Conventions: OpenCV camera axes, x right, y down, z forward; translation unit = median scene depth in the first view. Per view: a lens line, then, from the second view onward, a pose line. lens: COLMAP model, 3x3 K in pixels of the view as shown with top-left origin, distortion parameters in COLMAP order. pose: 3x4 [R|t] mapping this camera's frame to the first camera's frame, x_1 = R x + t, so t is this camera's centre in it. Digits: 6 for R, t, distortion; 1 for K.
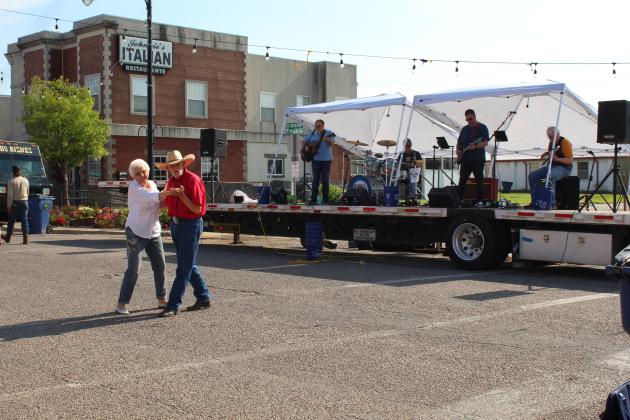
lens RADIAL K [[887.3, 0, 314.3], [0, 887.3, 204.6], [0, 0, 1]] dist [-0.022906, 0.000000]
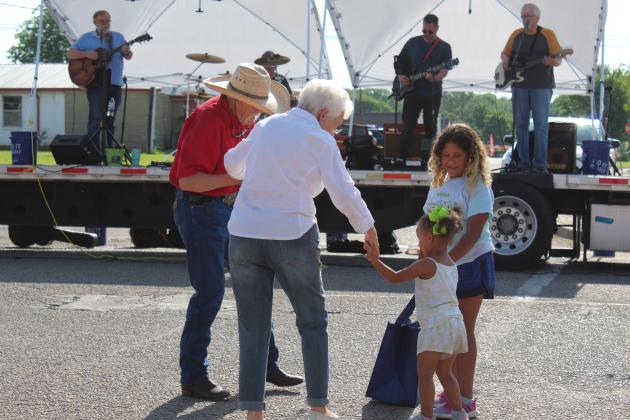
lens RADIAL K [[1569.6, 0, 312.8], [0, 1569.6, 191.8], [0, 0, 1]] dist [0.119978, 0.000000]
pose [[0.809939, -0.006876, 0.586474, -0.246976], [-0.001102, 0.999912, 0.013245, 0.001392], [-0.586514, -0.011374, 0.809859, 0.073520]]
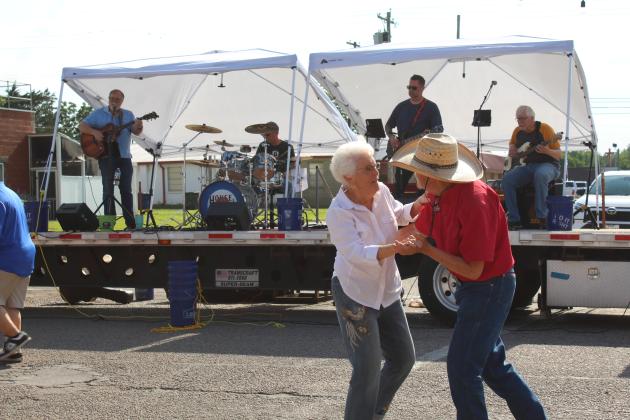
lens RADIAL K [[1226.6, 0, 321.1], [0, 1226.6, 197.5], [0, 0, 1]] dist [0.035041, 0.000000]
pose [[0.904915, -0.012889, 0.425397, -0.121429], [0.022832, 0.999572, -0.018282, -0.002257], [-0.424980, 0.026256, 0.904822, 0.101859]]
